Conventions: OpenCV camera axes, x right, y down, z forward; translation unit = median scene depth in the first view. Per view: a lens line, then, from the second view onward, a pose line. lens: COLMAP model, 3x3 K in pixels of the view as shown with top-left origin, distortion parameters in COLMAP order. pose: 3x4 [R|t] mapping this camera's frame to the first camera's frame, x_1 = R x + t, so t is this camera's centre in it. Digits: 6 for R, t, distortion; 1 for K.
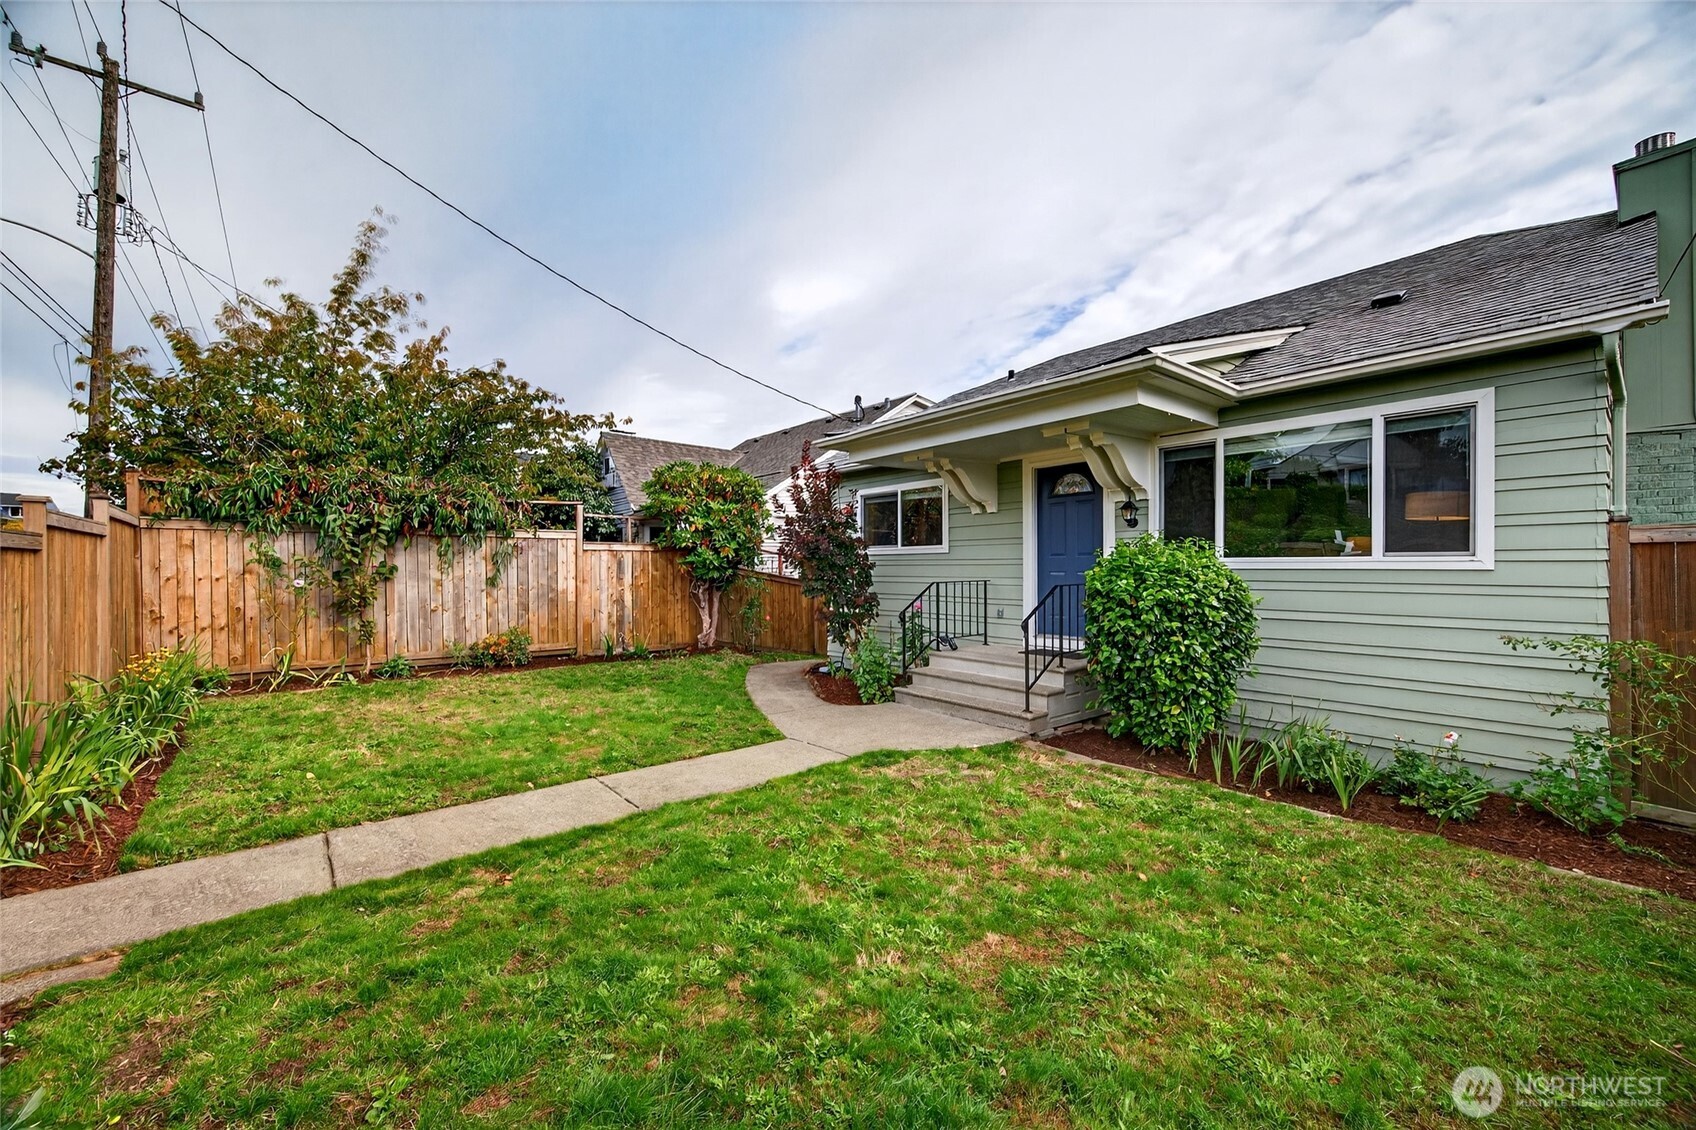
lens RADIAL K [[697.4, 0, 848.3], [0, 697.4, 569.5], [0, 0, 1]] dist [0.012384, 0.000193]
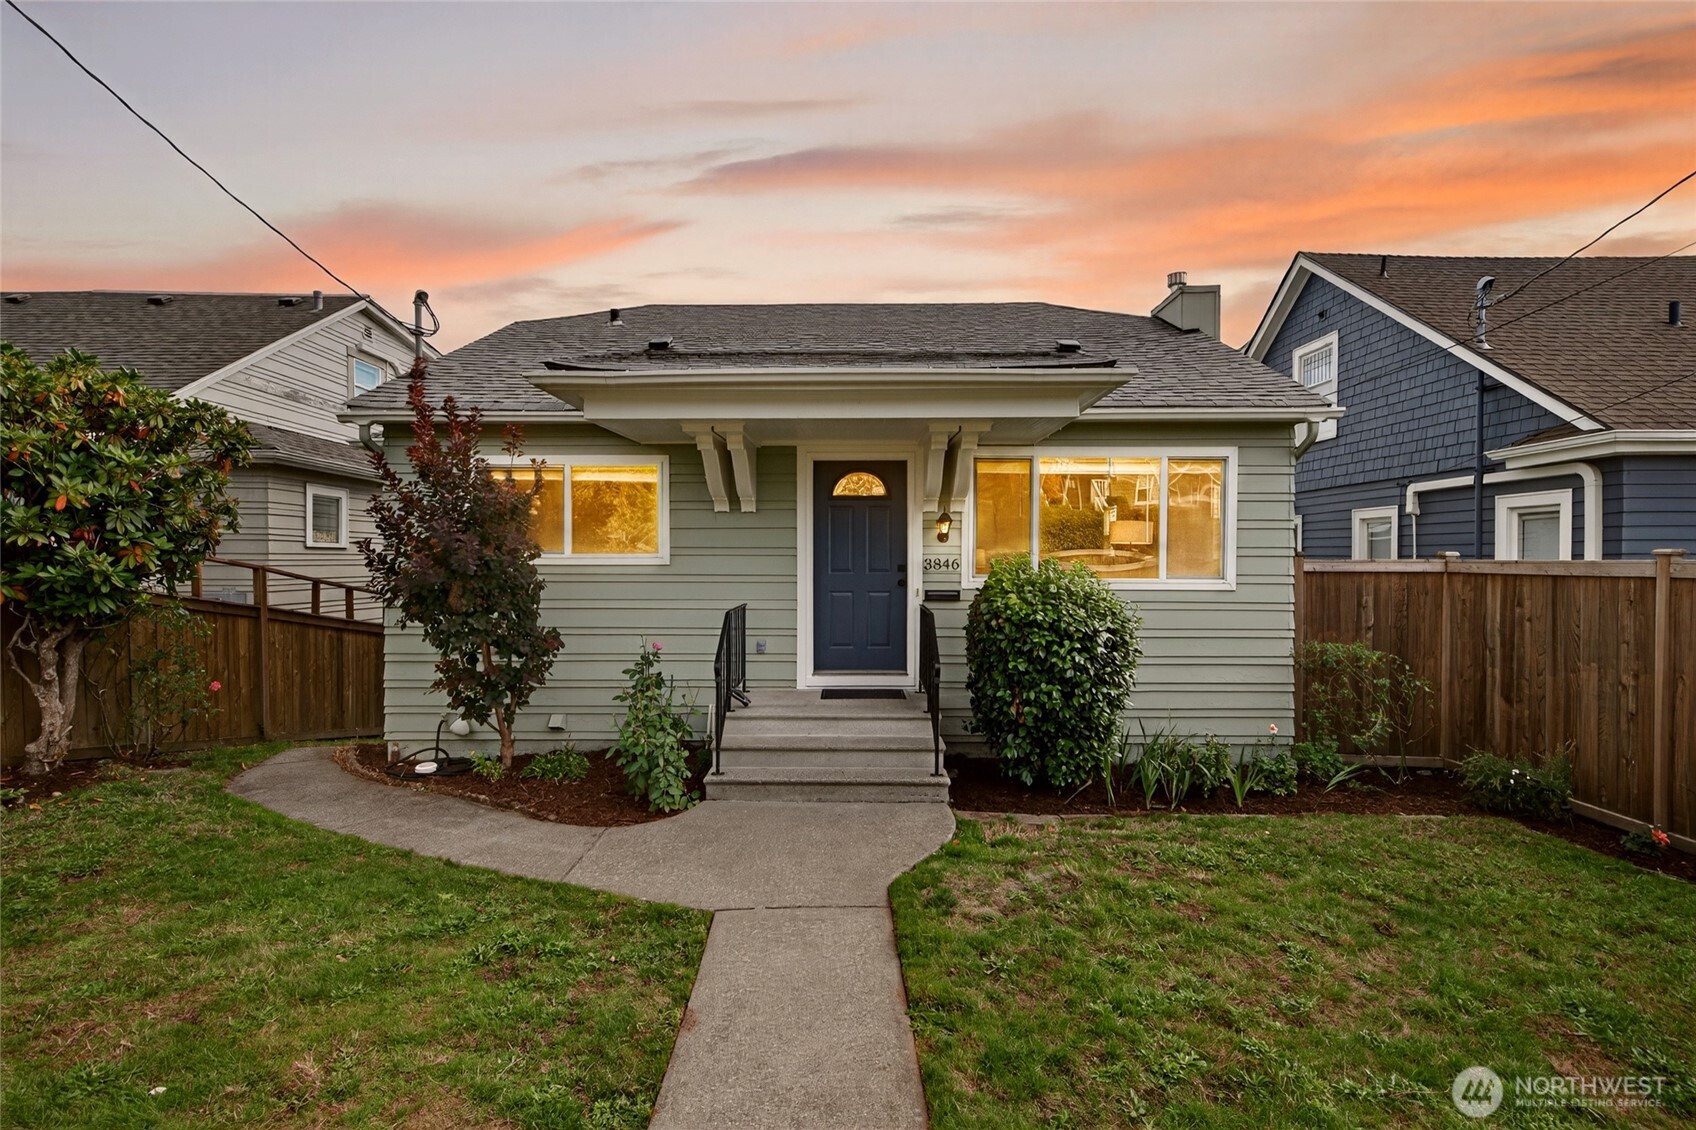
lens RADIAL K [[810.8, 0, 845.8], [0, 810.8, 562.1], [0, 0, 1]] dist [0.004338, 0.000316]
pose [[0.621565, -0.002955, 0.783357, -0.581334], [-0.003195, 0.999975, 0.006307, -0.049666], [-0.783356, -0.006423, 0.621540, 0.553035]]
